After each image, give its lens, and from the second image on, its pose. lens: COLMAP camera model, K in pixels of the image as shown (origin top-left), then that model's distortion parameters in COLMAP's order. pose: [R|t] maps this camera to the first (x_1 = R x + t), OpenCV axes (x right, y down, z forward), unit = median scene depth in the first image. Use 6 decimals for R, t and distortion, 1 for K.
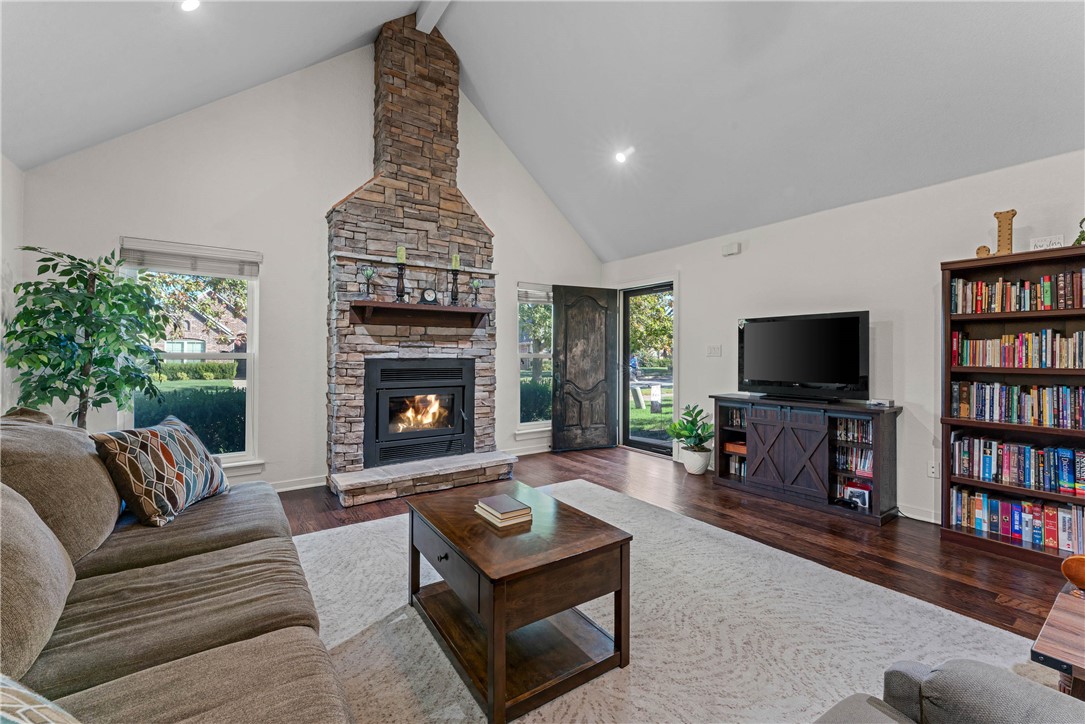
lens RADIAL K [[443.8, 0, 547.1], [0, 443.8, 354.5], [0, 0, 1]] dist [-0.000794, -0.000063]
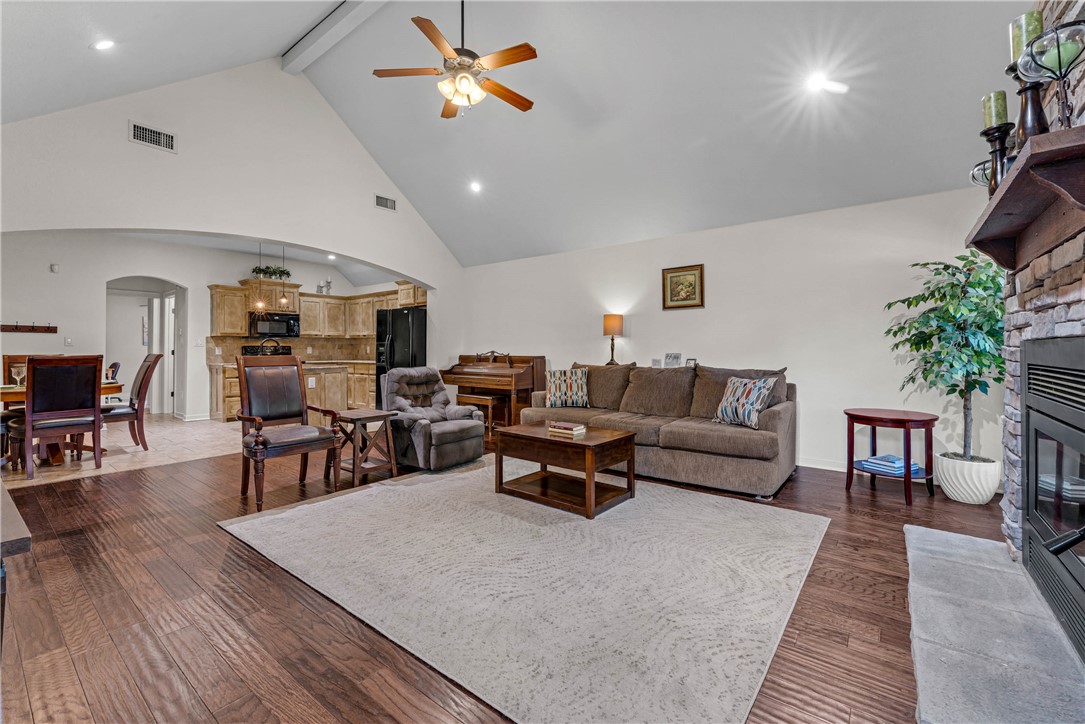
lens RADIAL K [[452.1, 0, 556.8], [0, 452.1, 354.4], [0, 0, 1]] dist [-0.001548, -0.000136]
pose [[-0.951468, 0.000289, -0.307748, 0.222518], [-0.002600, 0.999956, 0.008975, 0.019860], [0.307737, 0.009340, -0.951426, 1.225866]]
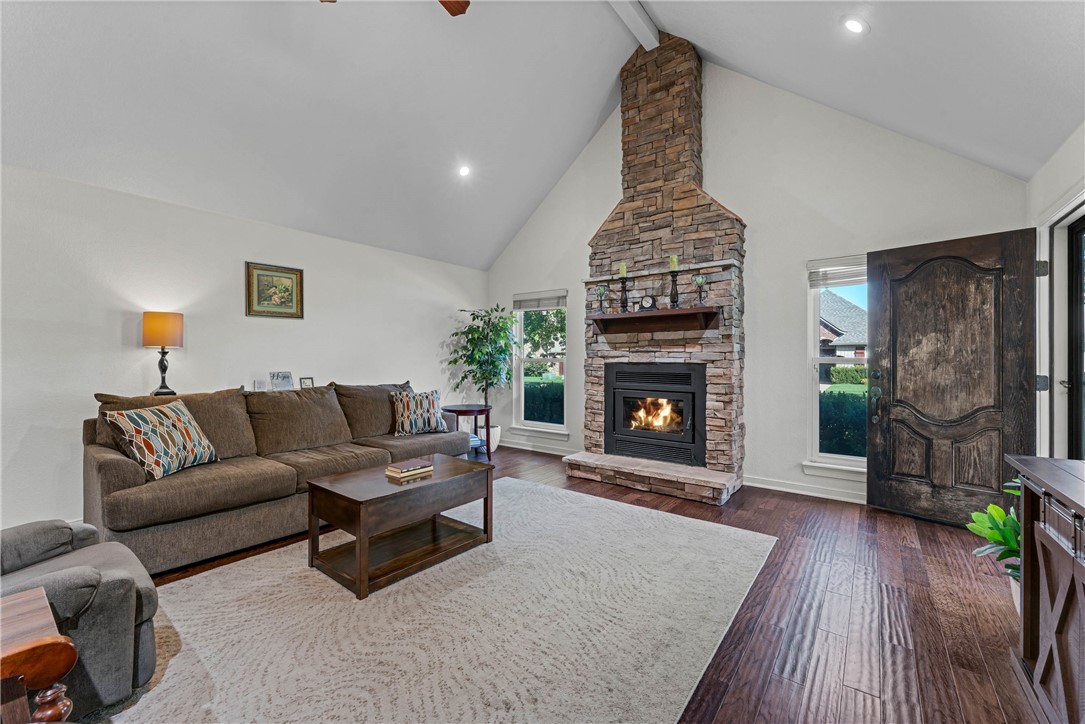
lens RADIAL K [[438.2, 0, 549.9], [0, 438.2, 359.6], [0, 0, 1]] dist [0.000855, 0.000087]
pose [[0.310473, 0.000537, -0.950582, 0.628178], [0.000746, 0.999999, 0.000809, 0.000414], [0.950582, -0.000960, 0.310472, 0.454695]]
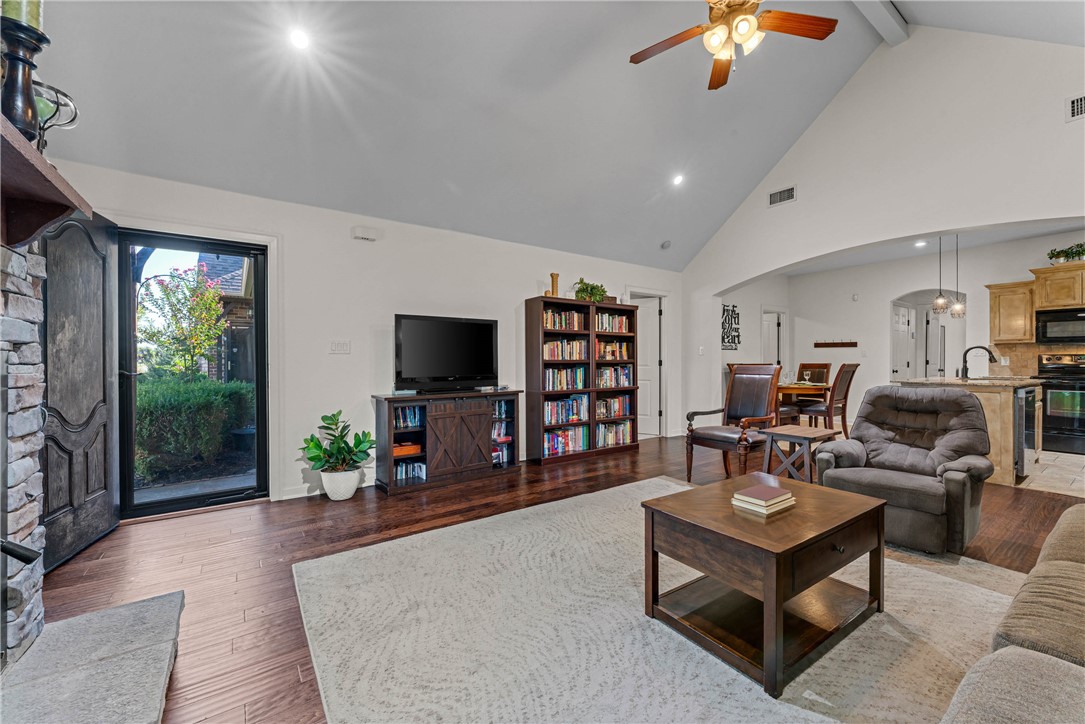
lens RADIAL K [[438.2, 0, 549.9], [0, 438.2, 359.6], [0, 0, 1]] dist [0.000855, 0.000087]
pose [[-0.008924, -0.003832, 0.999953, -0.501388], [0.001295, 0.999992, 0.003843, 0.013908], [-0.999959, 0.001329, -0.008919, 0.681758]]
